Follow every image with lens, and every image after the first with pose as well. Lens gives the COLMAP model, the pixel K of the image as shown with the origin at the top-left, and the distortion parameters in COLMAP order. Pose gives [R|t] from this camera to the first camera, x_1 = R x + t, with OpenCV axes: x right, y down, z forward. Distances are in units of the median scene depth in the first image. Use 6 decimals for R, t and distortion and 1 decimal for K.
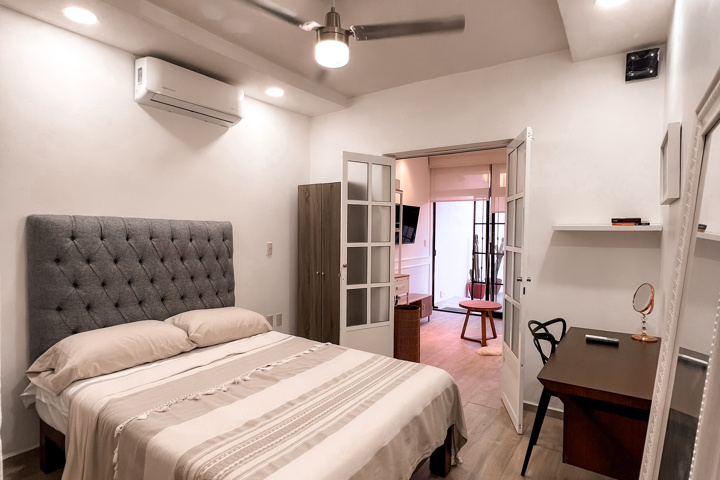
lens RADIAL K [[388.4, 0, 360.4], [0, 388.4, 239.4], [0, 0, 1]] dist [0.000773, 0.002463]
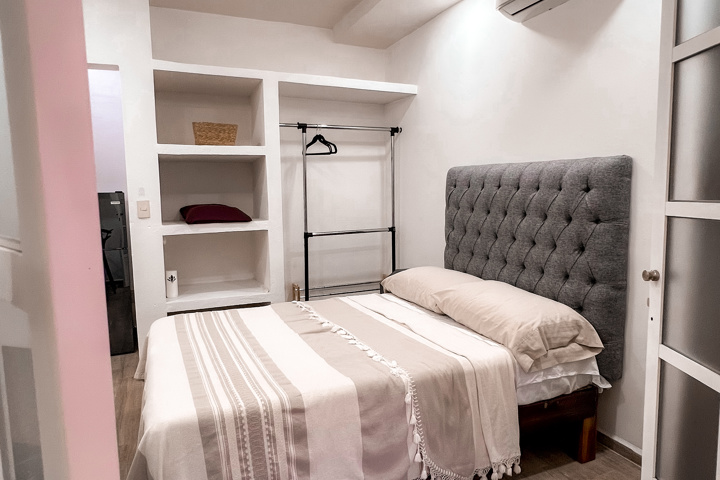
lens RADIAL K [[465.4, 0, 362.8], [0, 465.4, 239.9], [0, 0, 1]] dist [-0.008378, -0.001631]
pose [[-0.514824, 0.088997, -0.852664, 0.481598], [-0.016558, 0.993379, 0.113682, 0.004422], [0.857136, 0.072644, -0.509942, 1.246633]]
